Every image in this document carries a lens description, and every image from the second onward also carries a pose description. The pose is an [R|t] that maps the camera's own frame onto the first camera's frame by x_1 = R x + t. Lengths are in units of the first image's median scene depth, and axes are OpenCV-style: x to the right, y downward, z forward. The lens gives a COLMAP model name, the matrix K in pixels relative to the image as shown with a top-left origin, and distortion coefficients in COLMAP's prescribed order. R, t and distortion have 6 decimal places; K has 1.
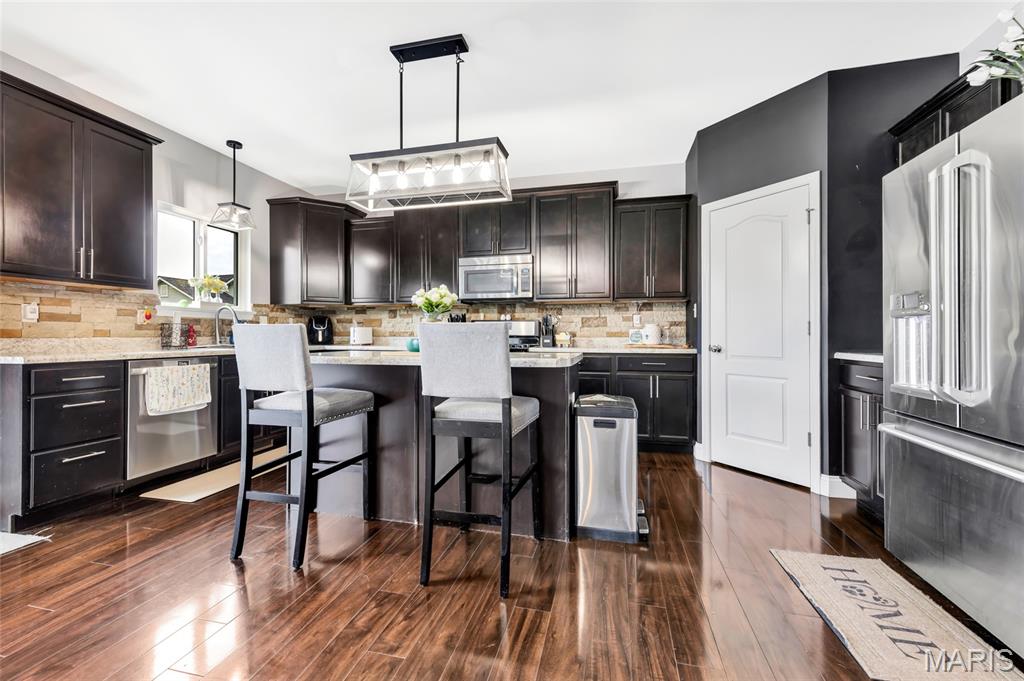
lens RADIAL K [[412.6, 0, 513.6], [0, 412.6, 335.4], [0, 0, 1]] dist [0.007829, 0.000085]
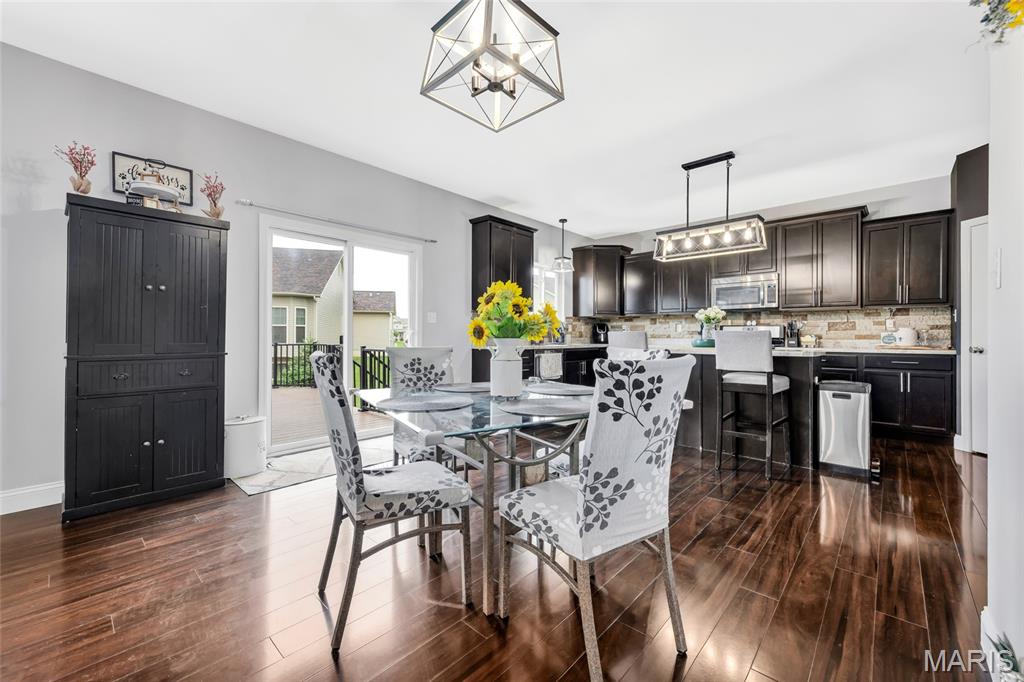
lens RADIAL K [[412.6, 0, 513.6], [0, 412.6, 335.9], [0, 0, 1]] dist [0.007829, 0.000085]
pose [[0.877922, 0.001163, -0.478802, -0.065703], [-0.002797, 0.999992, -0.002701, 0.000579], [0.478795, 0.003710, 0.877919, -0.553794]]
